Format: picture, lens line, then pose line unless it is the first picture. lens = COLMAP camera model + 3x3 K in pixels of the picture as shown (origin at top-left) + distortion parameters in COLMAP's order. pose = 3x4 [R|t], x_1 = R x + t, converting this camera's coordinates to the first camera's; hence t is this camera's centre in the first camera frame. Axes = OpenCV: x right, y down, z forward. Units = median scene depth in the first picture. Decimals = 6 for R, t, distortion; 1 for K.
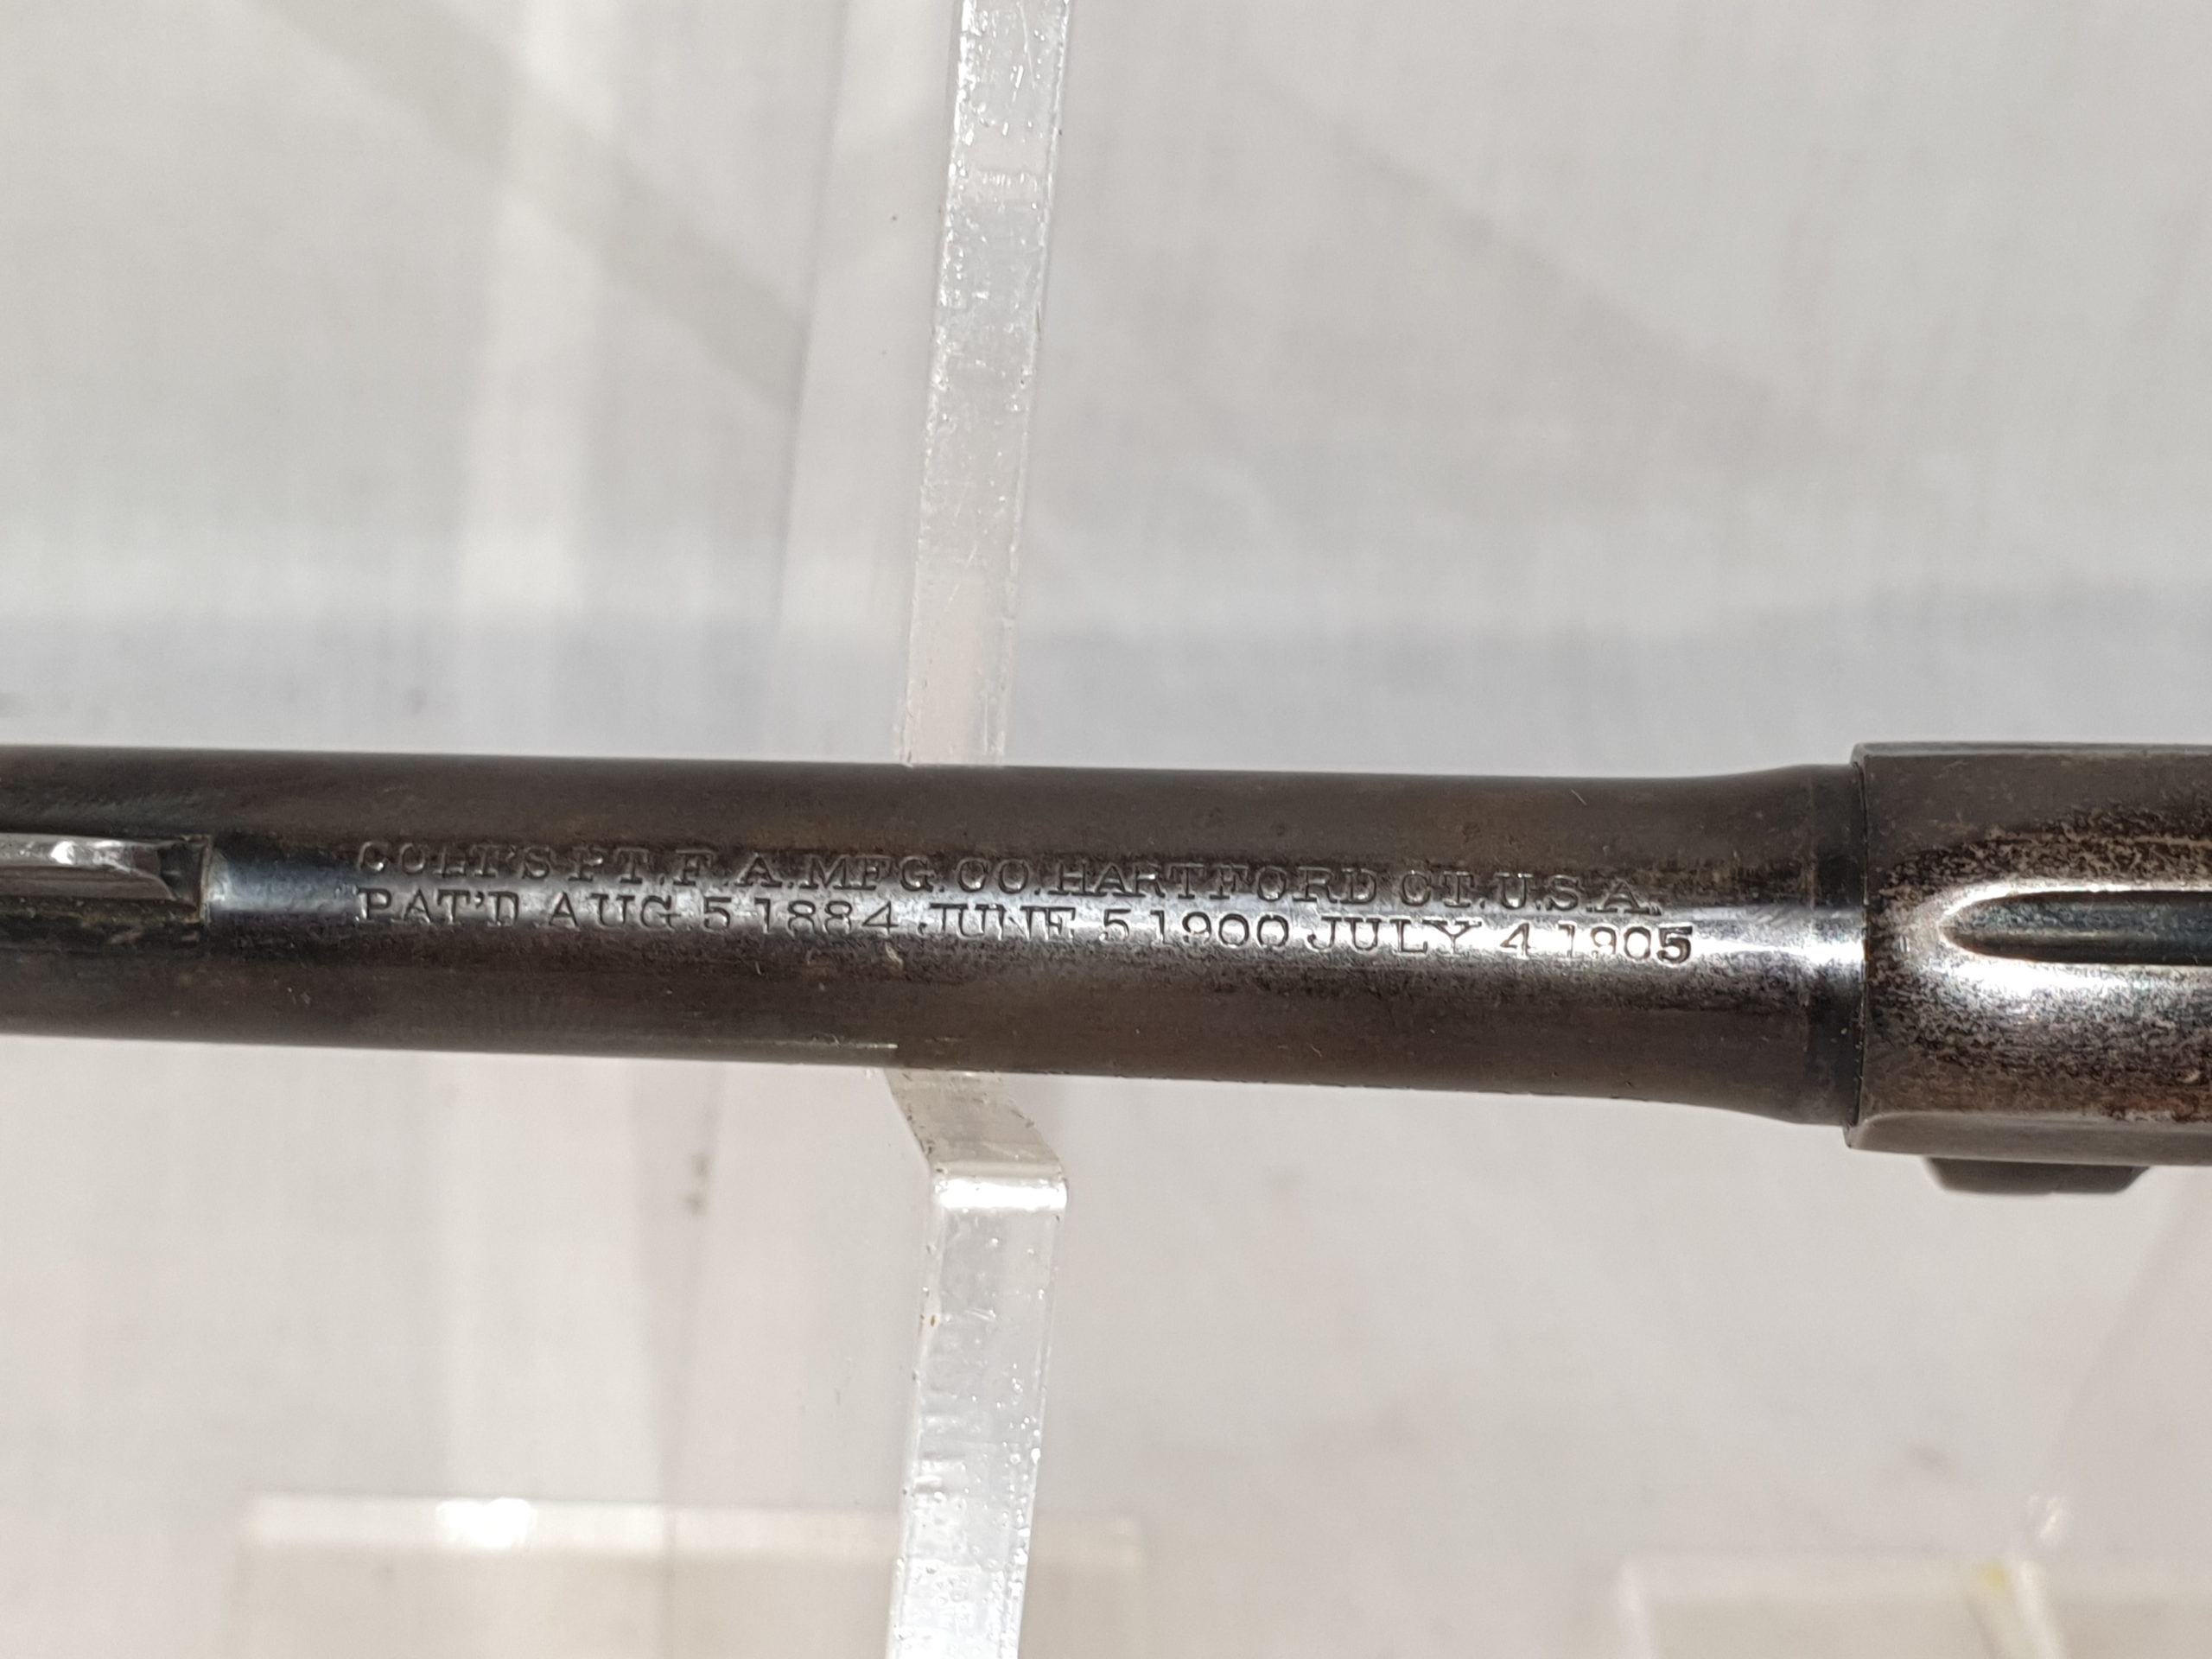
lens RADIAL K [[3654.1, 0, 1073.6], [0, 3654.1, 839.5], [0, 0, 1]] dist [0.072071, 0.000000]
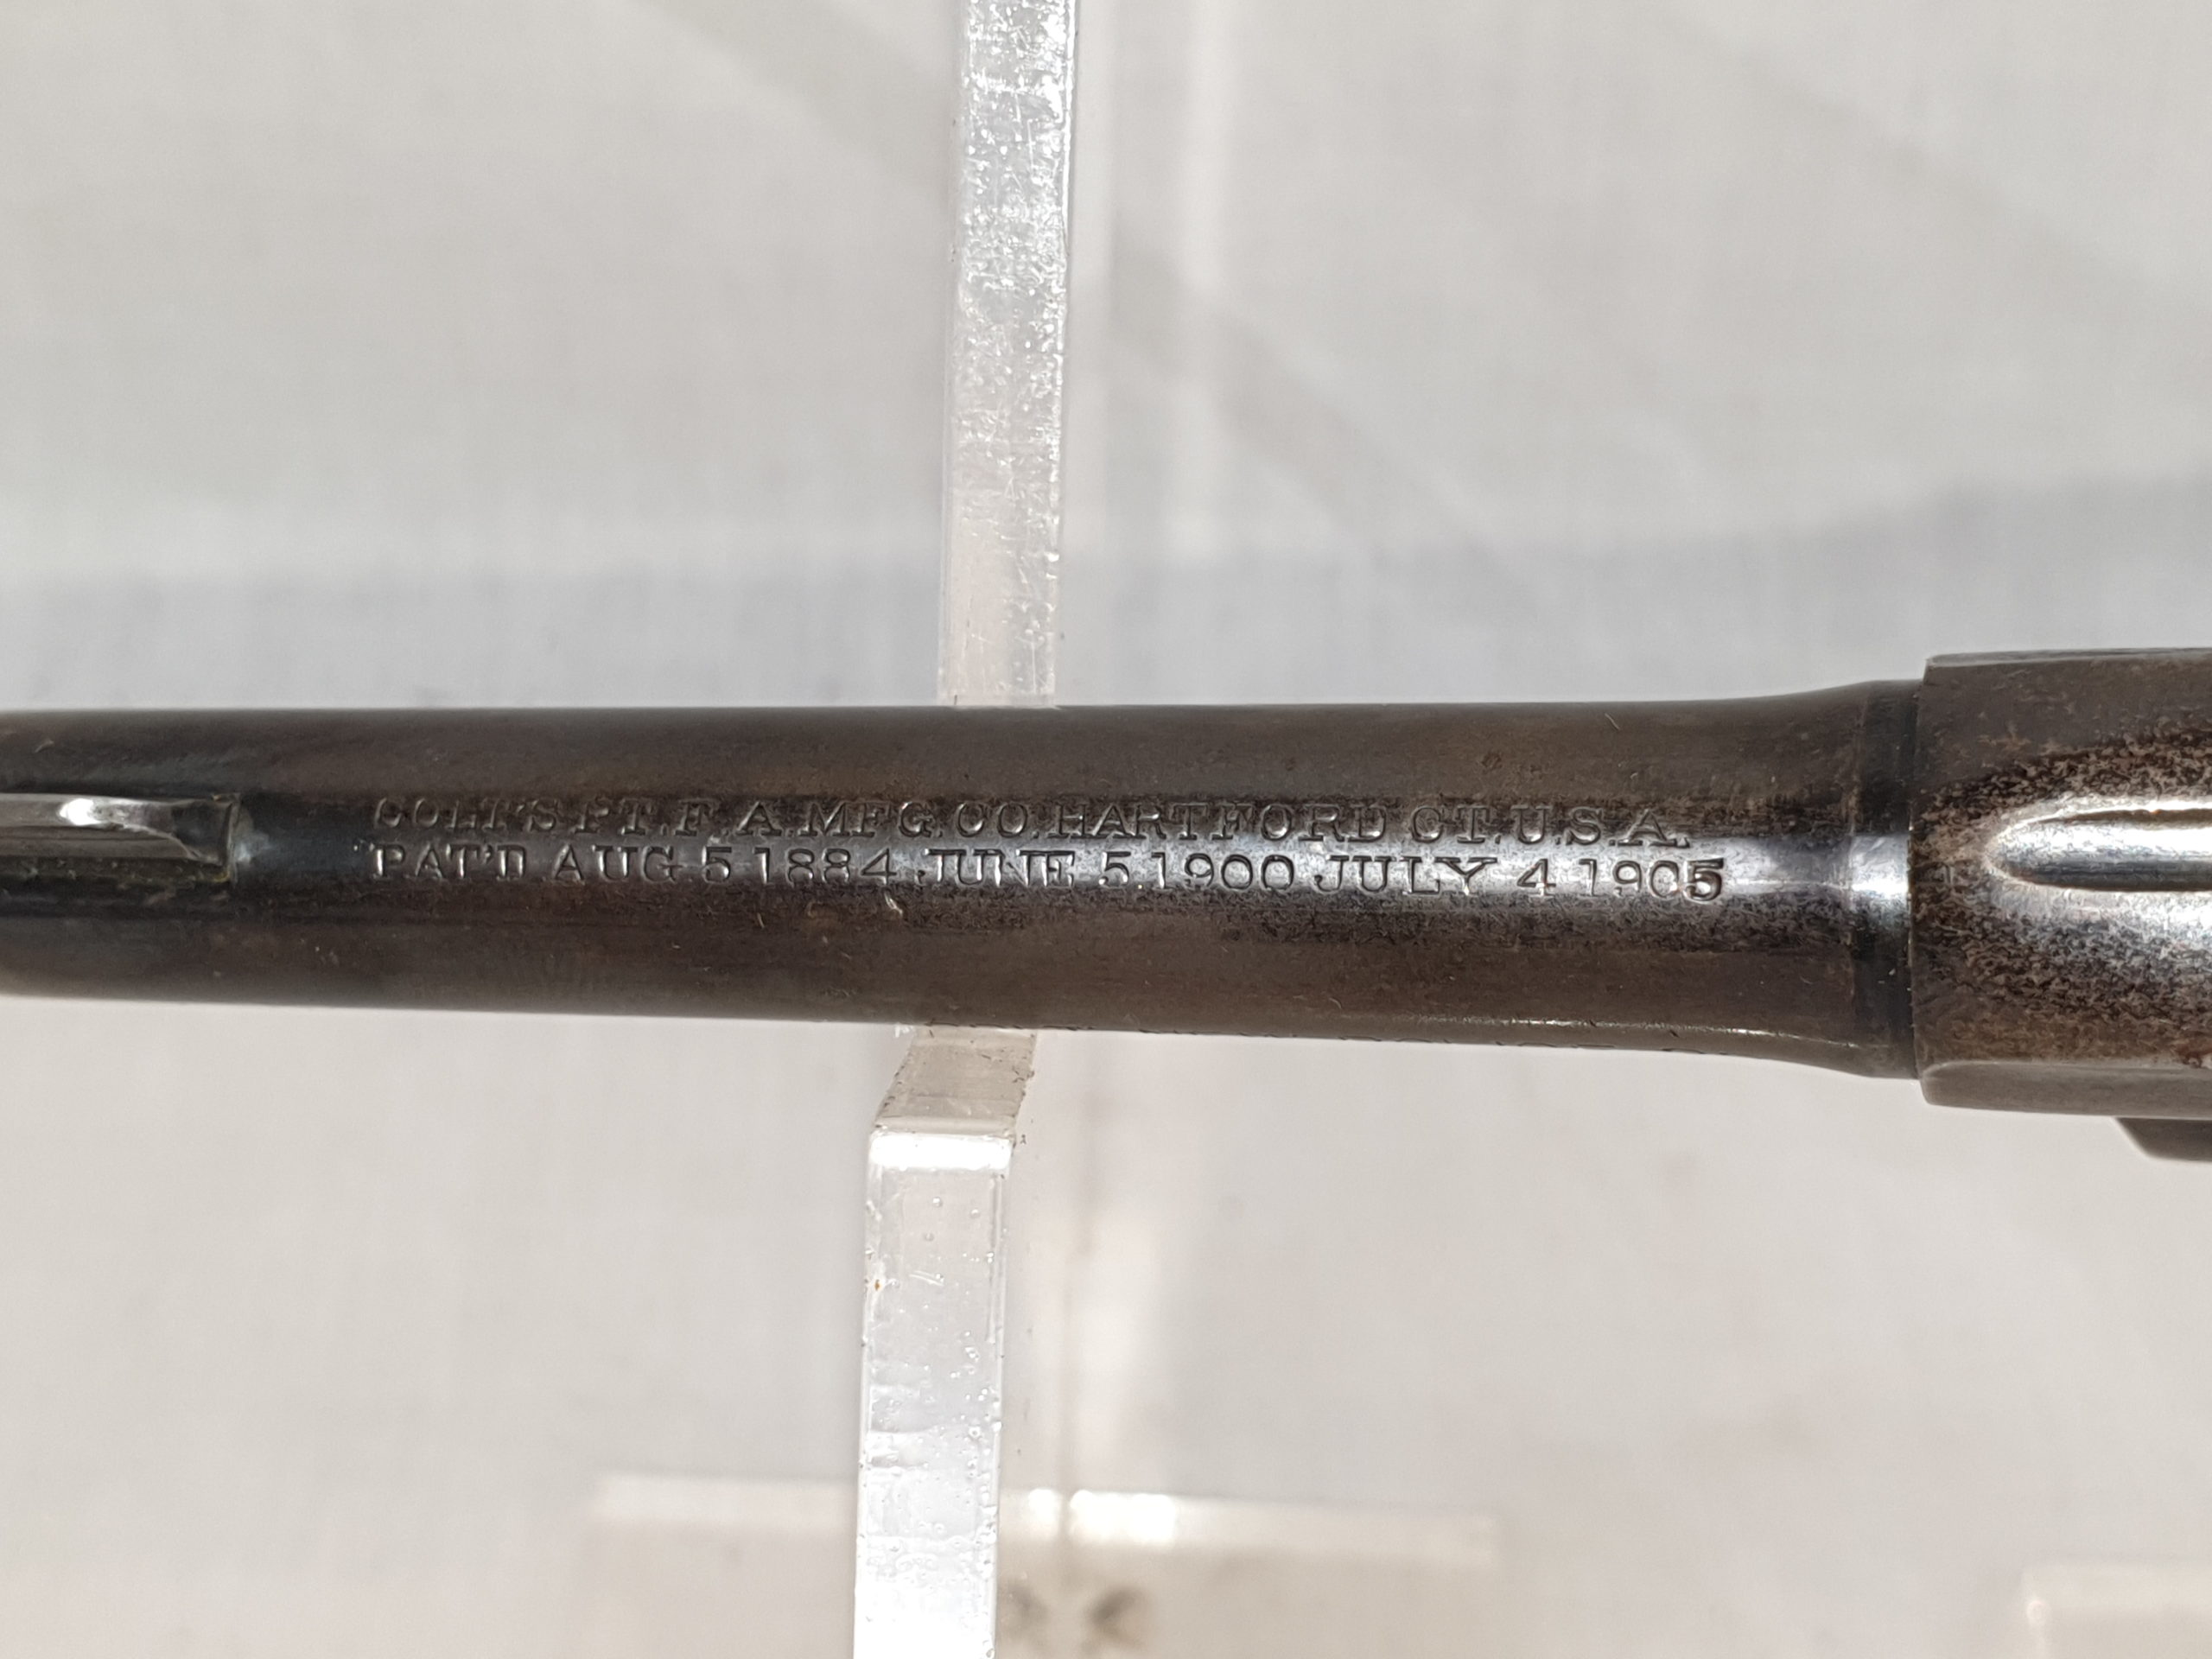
lens RADIAL K [[3654.1, 0, 1053.6], [0, 3654.1, 859.5], [0, 0, 1]] dist [0.072071, 0.000000]
pose [[0.983539, -0.015866, -0.179996, 0.165695], [0.016805, 0.999852, 0.003694, 0.017264], [0.179911, -0.006658, 0.983660, 0.070959]]
